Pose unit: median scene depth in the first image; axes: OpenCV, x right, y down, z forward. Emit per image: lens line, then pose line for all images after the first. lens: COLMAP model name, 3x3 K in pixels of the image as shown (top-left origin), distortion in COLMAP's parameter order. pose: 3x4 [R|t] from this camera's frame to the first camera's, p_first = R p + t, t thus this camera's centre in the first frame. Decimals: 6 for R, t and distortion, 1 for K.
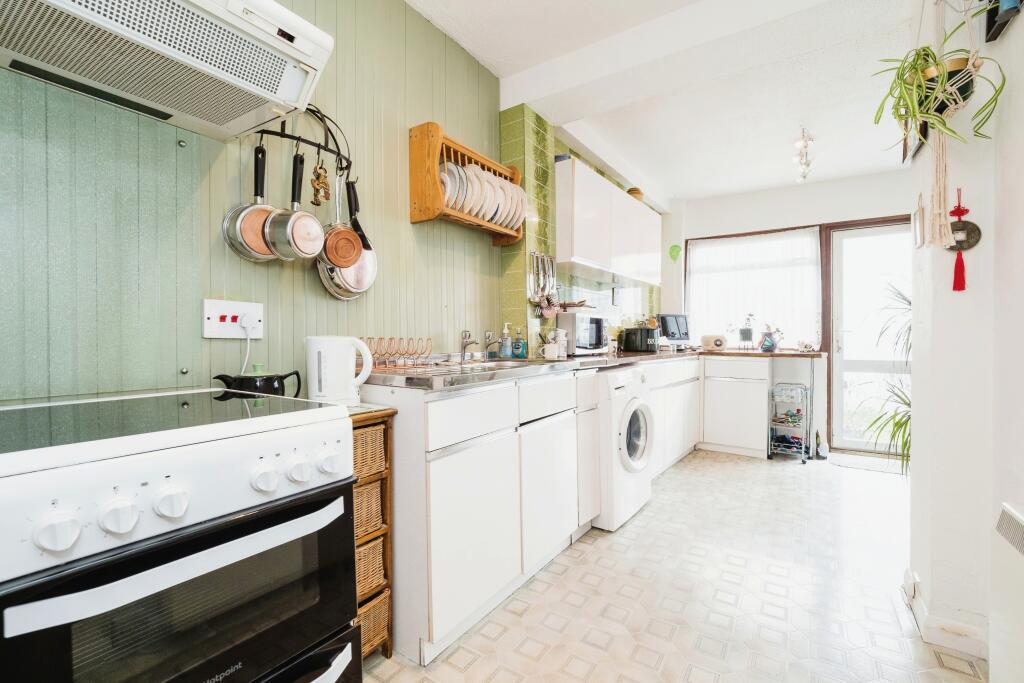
lens RADIAL K [[445.5, 0, 505.0], [0, 445.5, 342.4], [0, 0, 1]] dist [0.000406, -0.002101]
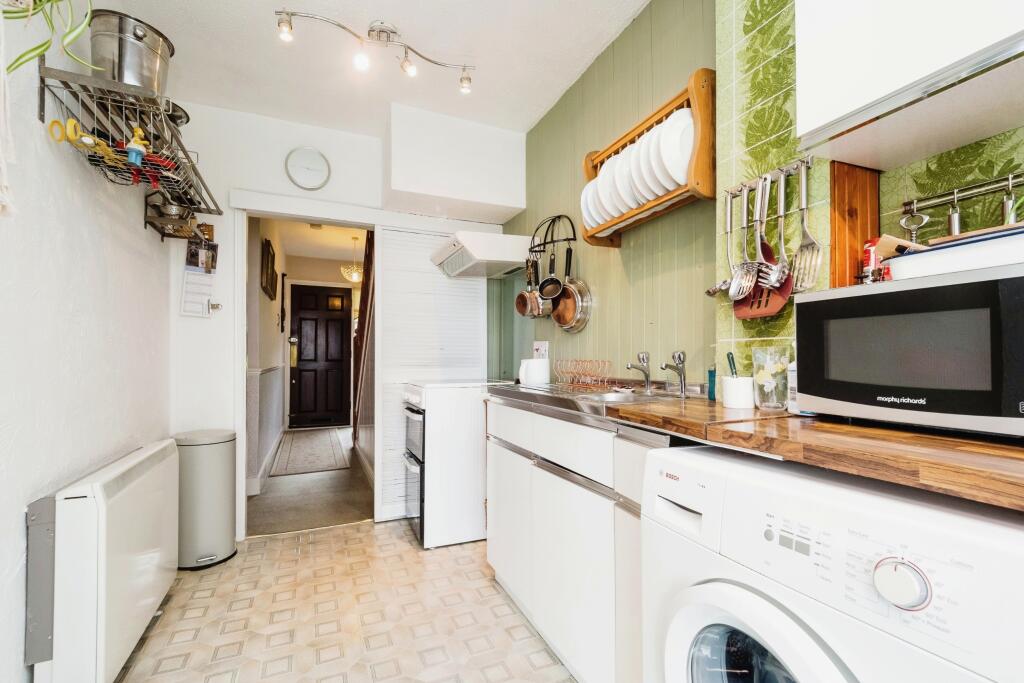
lens RADIAL K [[445.5, 0, 518.6], [0, 445.5, 360.2], [0, 0, 1]] dist [0.000406, -0.002101]
pose [[-0.518950, -0.000269, -0.854804, 0.589389], [-0.015891, 0.999830, 0.009333, -0.012481], [0.854657, 0.018426, -0.518867, 1.013374]]
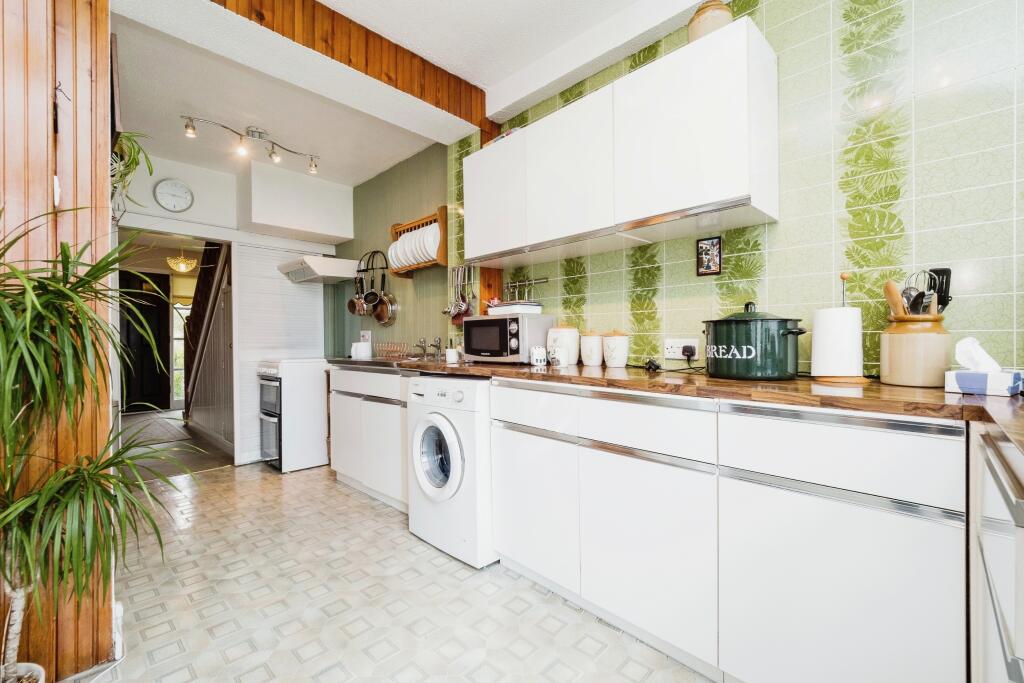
lens RADIAL K [[445.5, 0, 513.5], [0, 445.5, 344.4], [0, 0, 1]] dist [0.000406, -0.002101]
pose [[-0.173682, 0.003655, -0.984795, 1.116977], [-0.010719, 0.999927, 0.005602, -0.013434], [0.984743, 0.011529, -0.173630, 1.298031]]
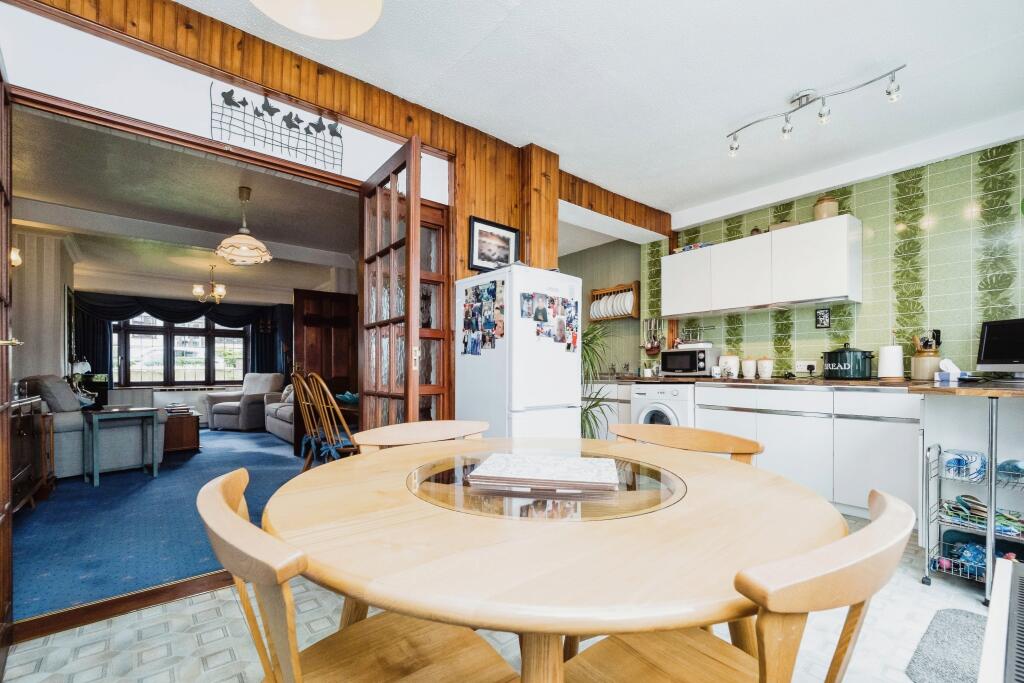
lens RADIAL K [[445.5, 0, 513.2], [0, 445.5, 377.9], [0, 0, 1]] dist [0.000406, -0.002101]
pose [[-0.283359, 0.016210, -0.958877, 1.950569], [-0.007341, 0.999791, 0.019071, 0.011466], [0.958986, 0.012443, -0.283181, 0.958118]]
